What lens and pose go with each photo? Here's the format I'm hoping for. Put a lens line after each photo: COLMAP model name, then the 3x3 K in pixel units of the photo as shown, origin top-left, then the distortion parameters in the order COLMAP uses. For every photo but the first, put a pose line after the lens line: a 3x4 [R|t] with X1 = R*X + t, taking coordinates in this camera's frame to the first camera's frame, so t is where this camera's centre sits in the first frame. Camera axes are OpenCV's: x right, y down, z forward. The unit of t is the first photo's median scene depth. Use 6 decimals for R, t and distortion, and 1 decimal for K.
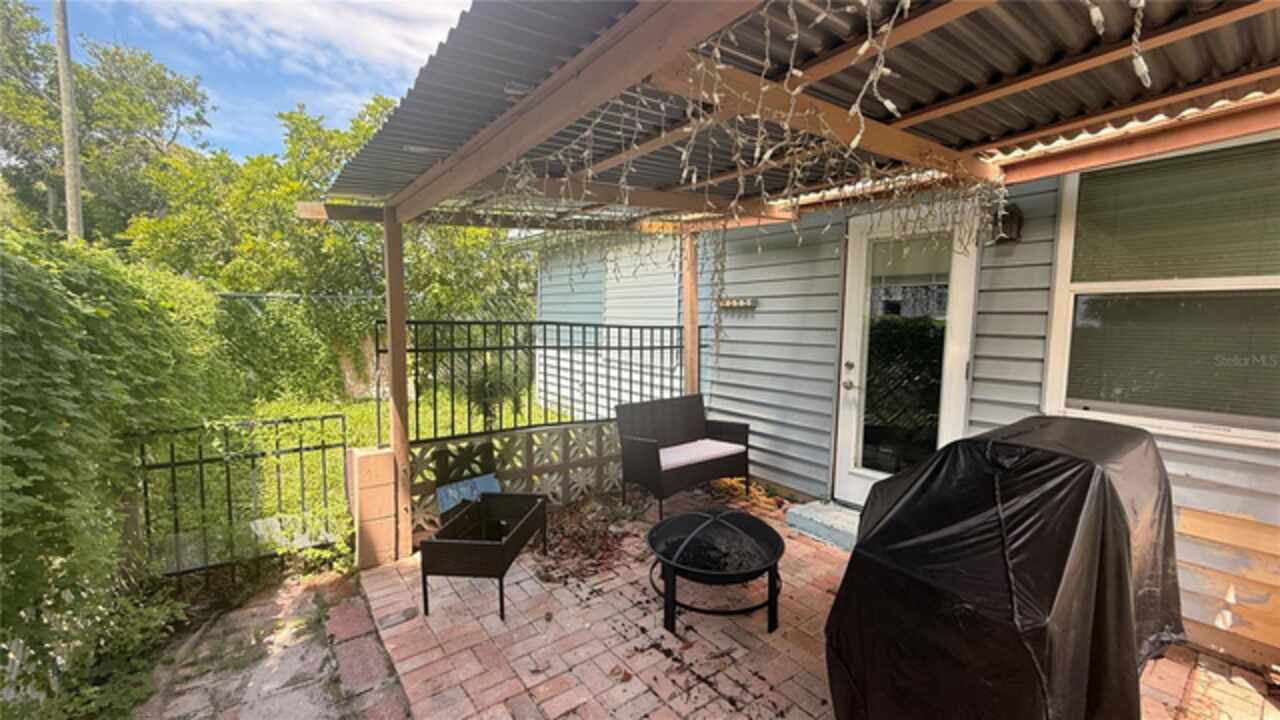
lens RADIAL K [[511.2, 0, 638.5], [0, 511.2, 361.9], [0, 0, 1]] dist [0.000043, -0.000150]
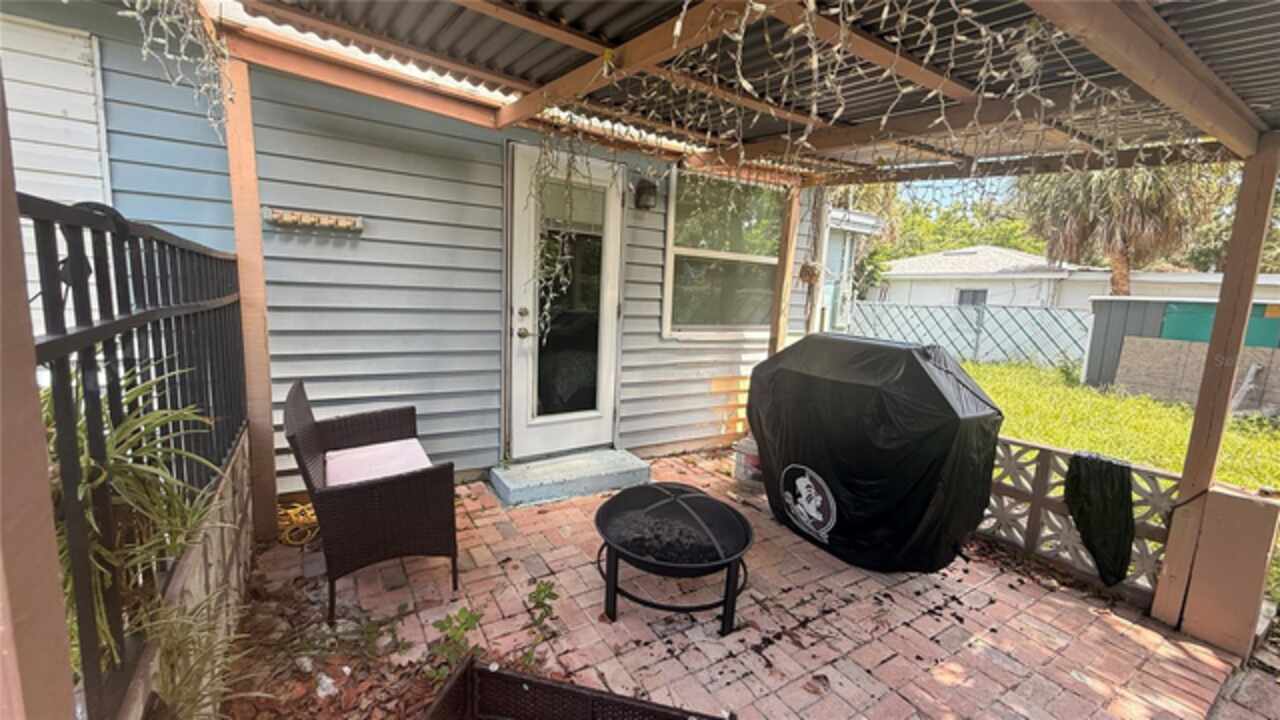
lens RADIAL K [[511.2, 0, 638.5], [0, 511.2, 361.9], [0, 0, 1]] dist [0.000043, -0.000150]
pose [[0.086500, -0.156222, 0.983927, -0.545049], [0.026758, 0.987637, 0.154458, -0.046444], [-0.995892, 0.012968, 0.089611, 0.800547]]
